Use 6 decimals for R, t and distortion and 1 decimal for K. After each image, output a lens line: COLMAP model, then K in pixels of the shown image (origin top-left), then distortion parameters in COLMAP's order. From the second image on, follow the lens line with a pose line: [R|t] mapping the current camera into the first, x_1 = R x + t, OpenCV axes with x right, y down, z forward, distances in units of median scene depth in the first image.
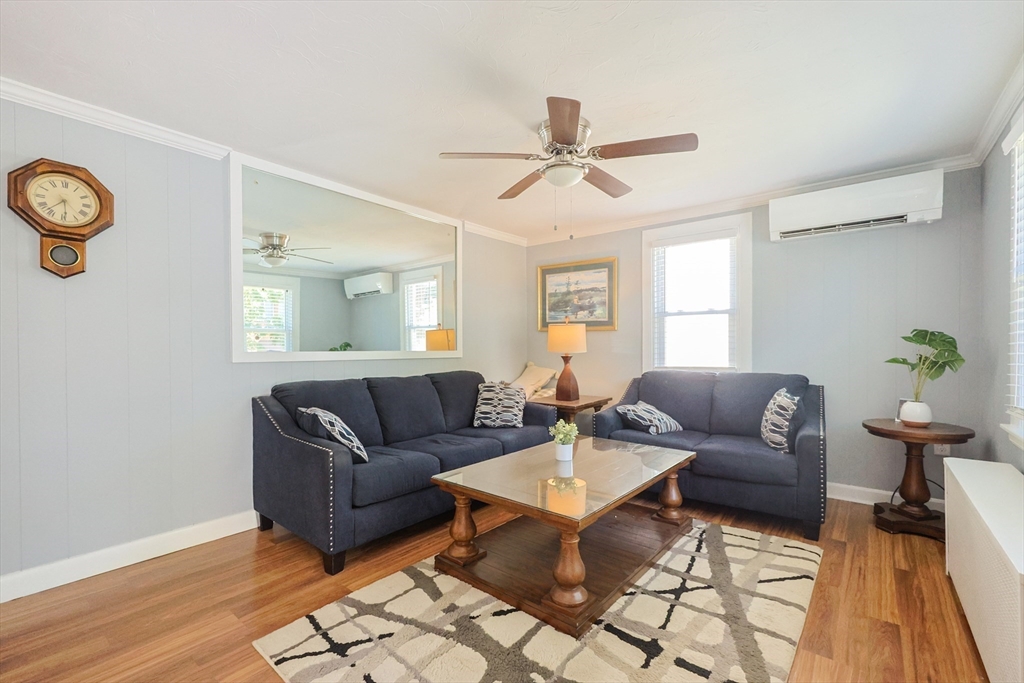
lens RADIAL K [[434.2, 0, 520.8], [0, 434.2, 345.9], [0, 0, 1]] dist [-0.000213, 0.000563]
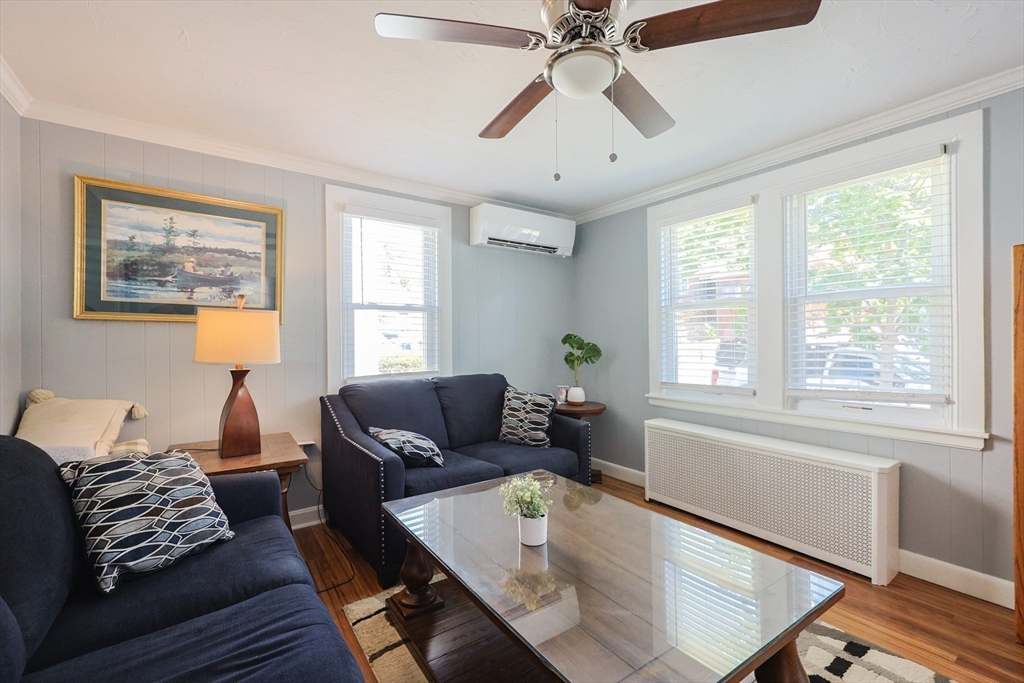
lens RADIAL K [[434.2, 0, 515.0], [0, 434.2, 333.3], [0, 0, 1]] dist [-0.000213, 0.000563]
pose [[0.291931, 0.022114, 0.956184, -0.351651], [0.009973, 0.999608, -0.026163, -0.004943], [-0.956387, 0.017173, 0.291596, 0.610464]]
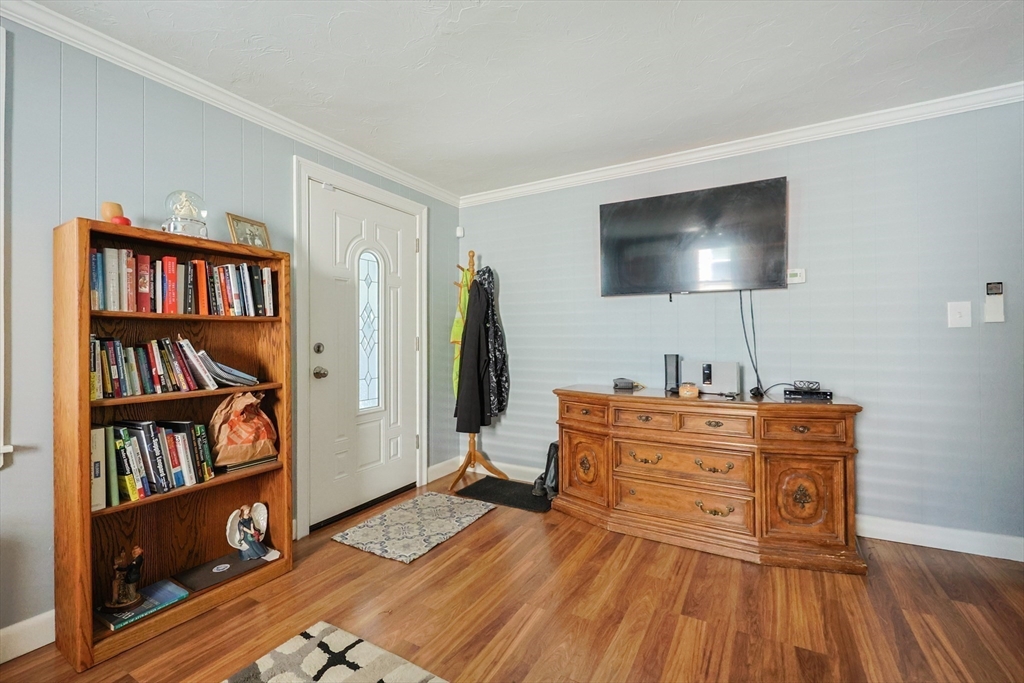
lens RADIAL K [[434.2, 0, 519.3], [0, 434.2, 340.3], [0, 0, 1]] dist [-0.000213, 0.000563]
pose [[-0.989738, 0.010127, -0.142538, -0.082863], [0.009571, 0.999944, 0.004582, 0.012476], [0.142577, 0.003170, -0.989779, 0.700819]]
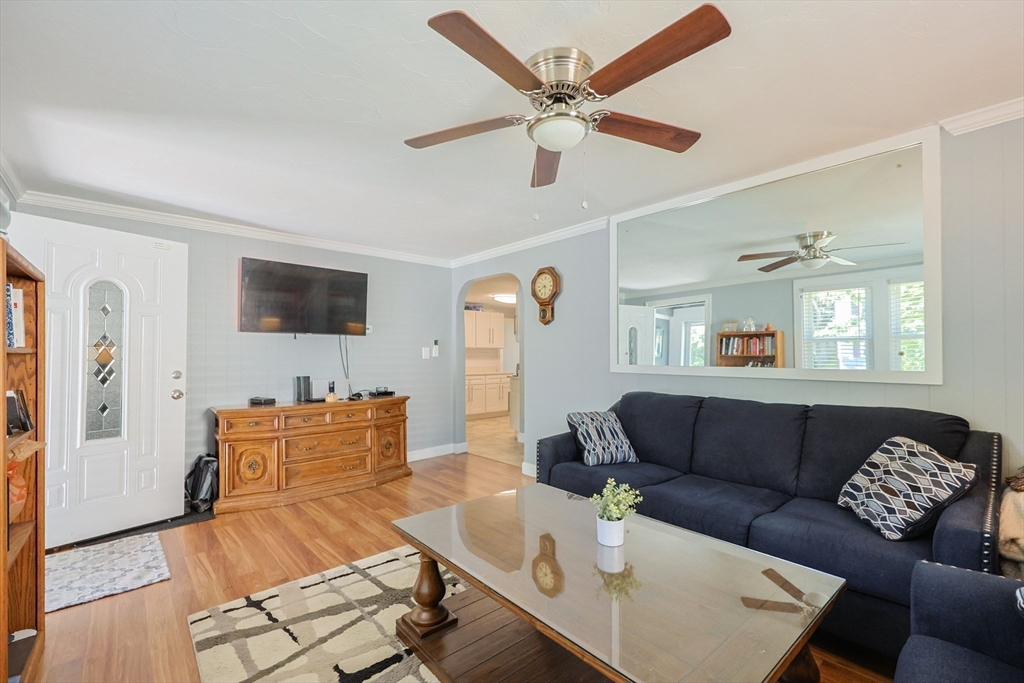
lens RADIAL K [[434.2, 0, 510.3], [0, 434.2, 347.6], [0, 0, 1]] dist [-0.000213, 0.000563]
pose [[-0.185456, -0.014161, -0.982550, 0.550200], [0.002476, 0.999886, -0.014878, -0.012280], [0.982649, -0.005192, -0.185400, 0.706209]]
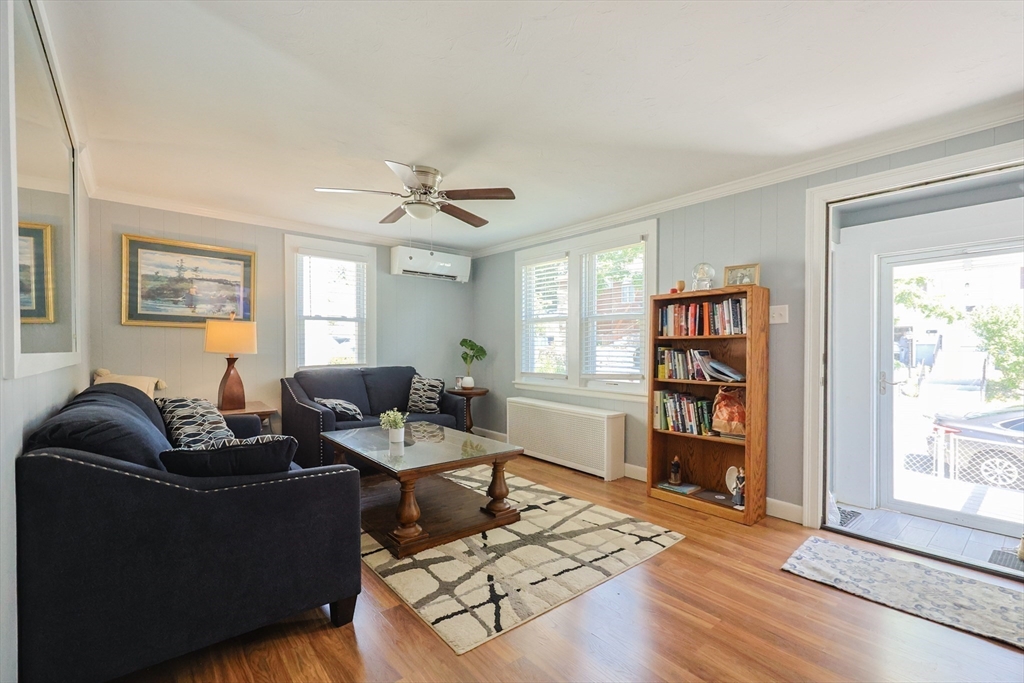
lens RADIAL K [[434.2, 0, 506.1], [0, 434.2, 348.7], [0, 0, 1]] dist [-0.000213, 0.000563]
pose [[0.217851, 0.004017, 0.975974, -0.717026], [0.000007, 0.999992, -0.004117, 0.010350], [-0.975982, 0.000904, 0.217849, 0.326961]]
